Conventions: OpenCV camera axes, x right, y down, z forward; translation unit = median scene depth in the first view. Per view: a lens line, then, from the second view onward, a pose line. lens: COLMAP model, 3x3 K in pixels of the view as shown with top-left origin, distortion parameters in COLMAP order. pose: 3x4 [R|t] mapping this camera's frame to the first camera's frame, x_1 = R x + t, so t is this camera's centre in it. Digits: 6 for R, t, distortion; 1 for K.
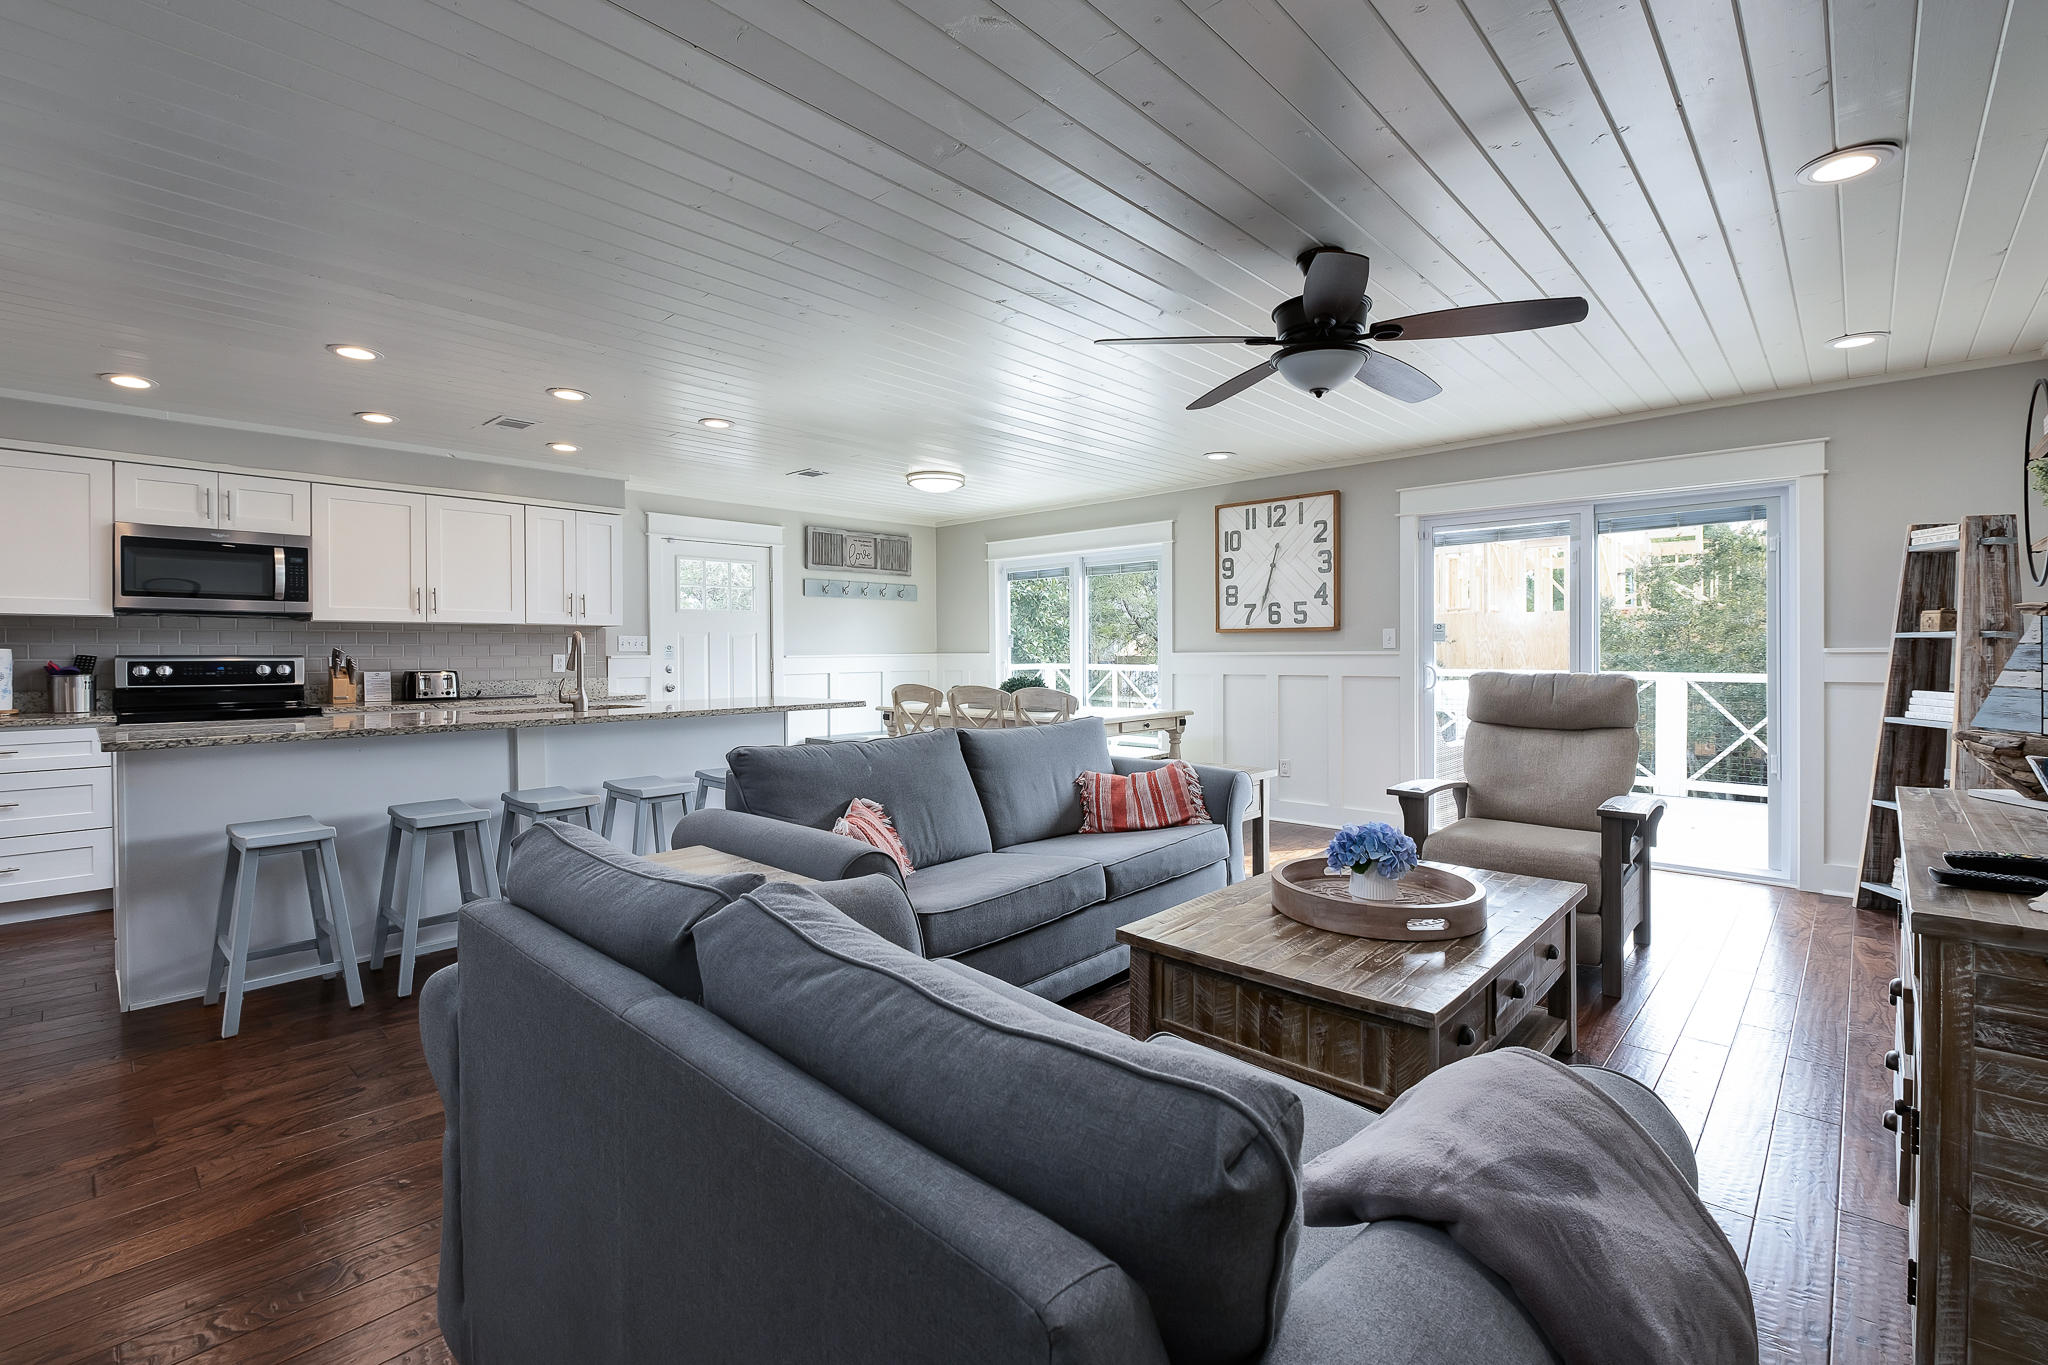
lens RADIAL K [[889.6, 0, 1021.5], [0, 889.6, 667.3], [0, 0, 1]] dist [0.015348, -0.000195]
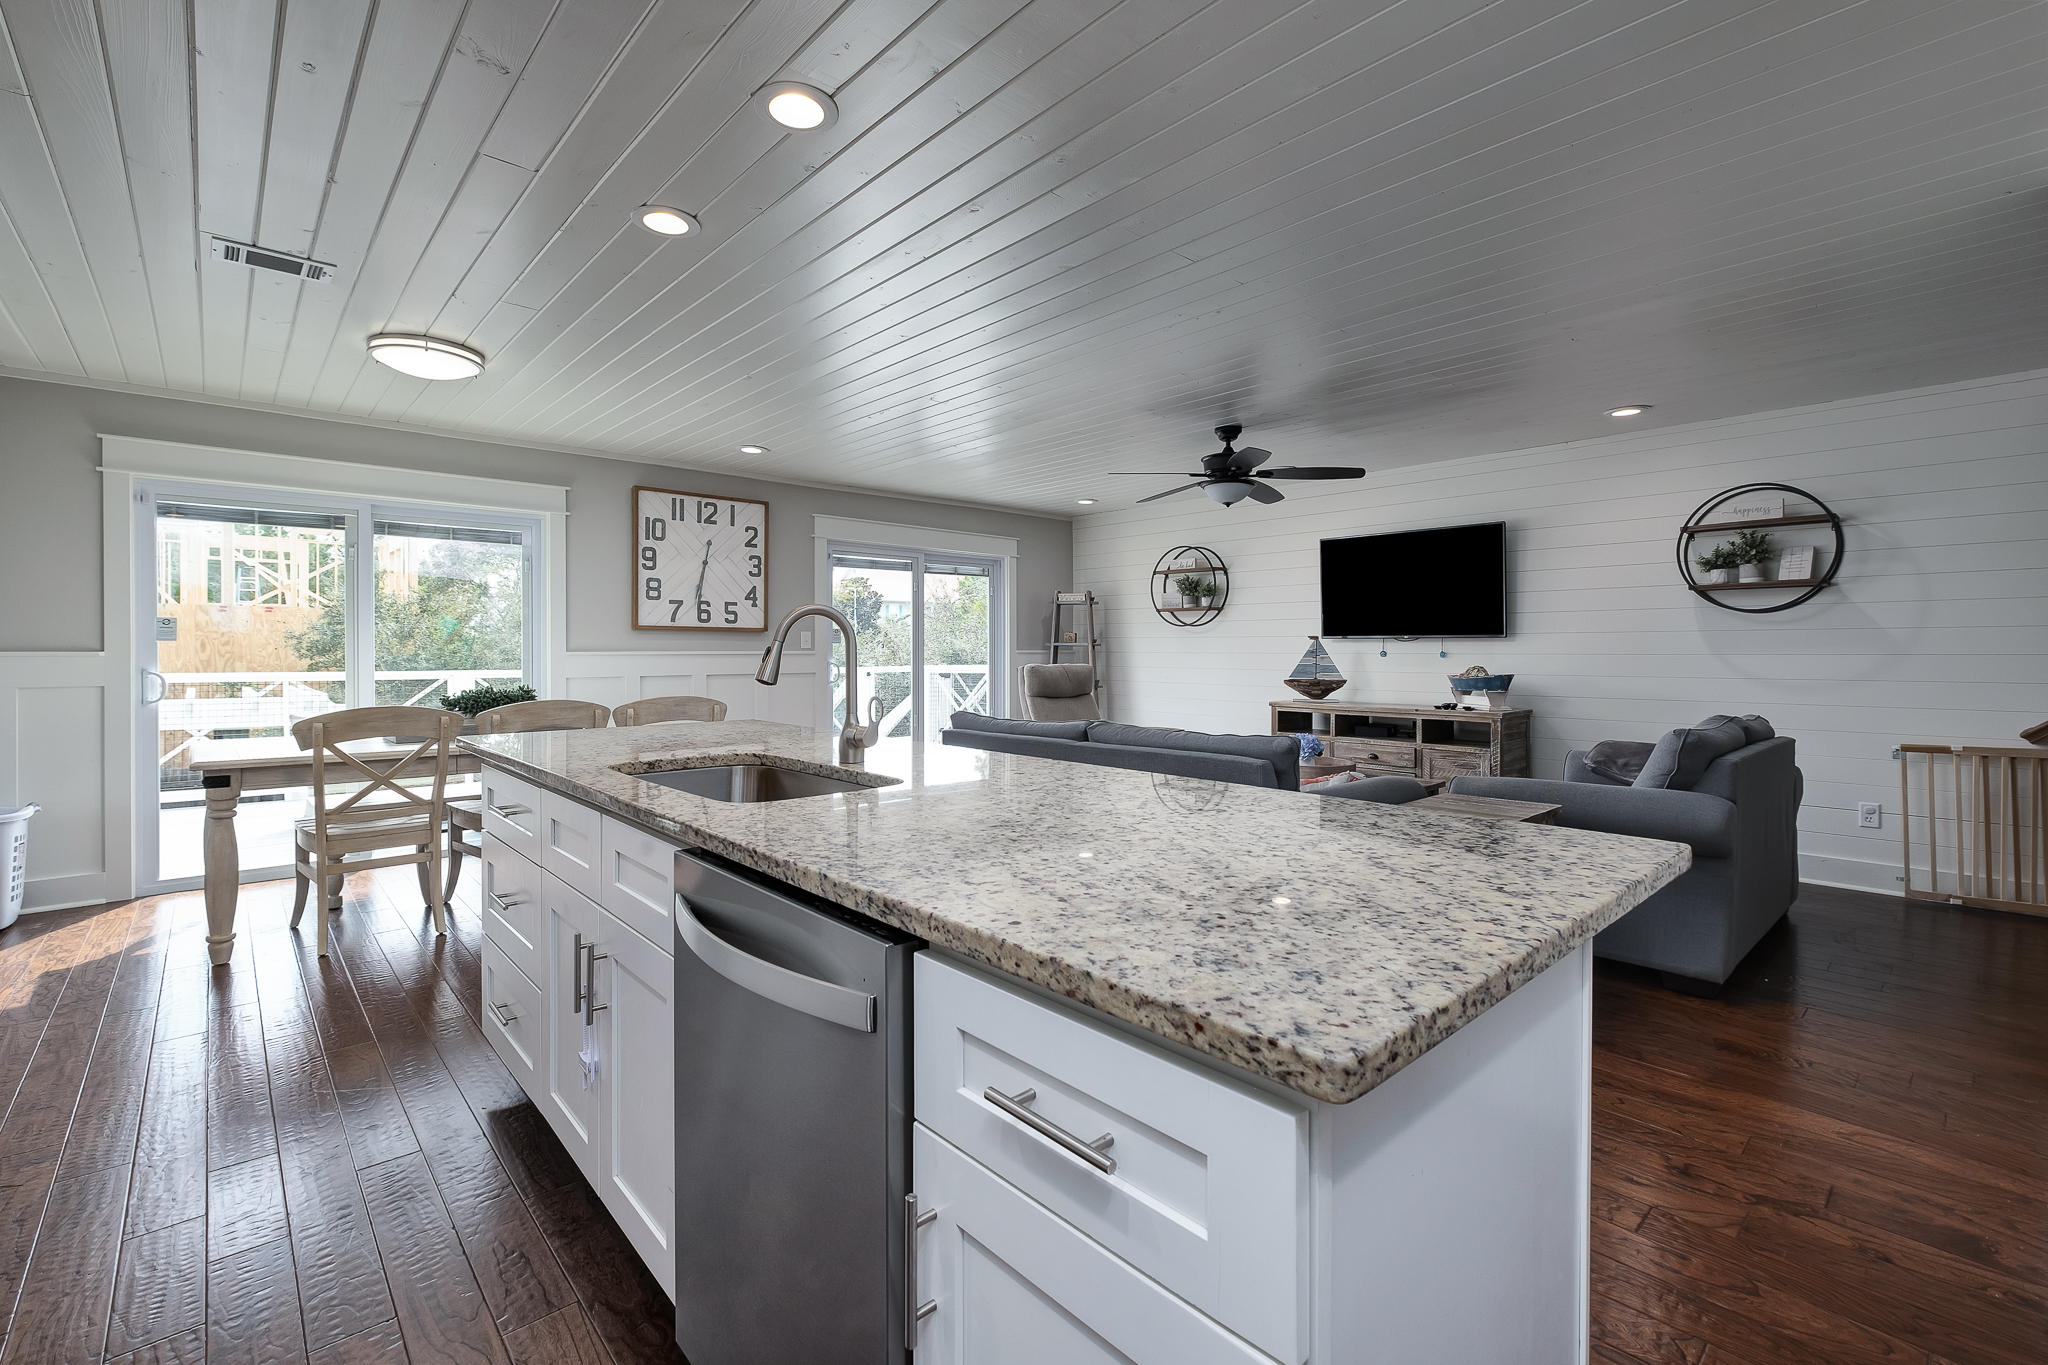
lens RADIAL K [[889.6, 0, 1019.6], [0, 889.6, 667.7], [0, 0, 1]] dist [0.015348, -0.000195]
pose [[0.083546, -0.018793, 0.996327, -0.659693], [0.016438, 0.999712, 0.017478, -0.010498], [-0.996368, 0.014918, 0.083831, 0.571060]]
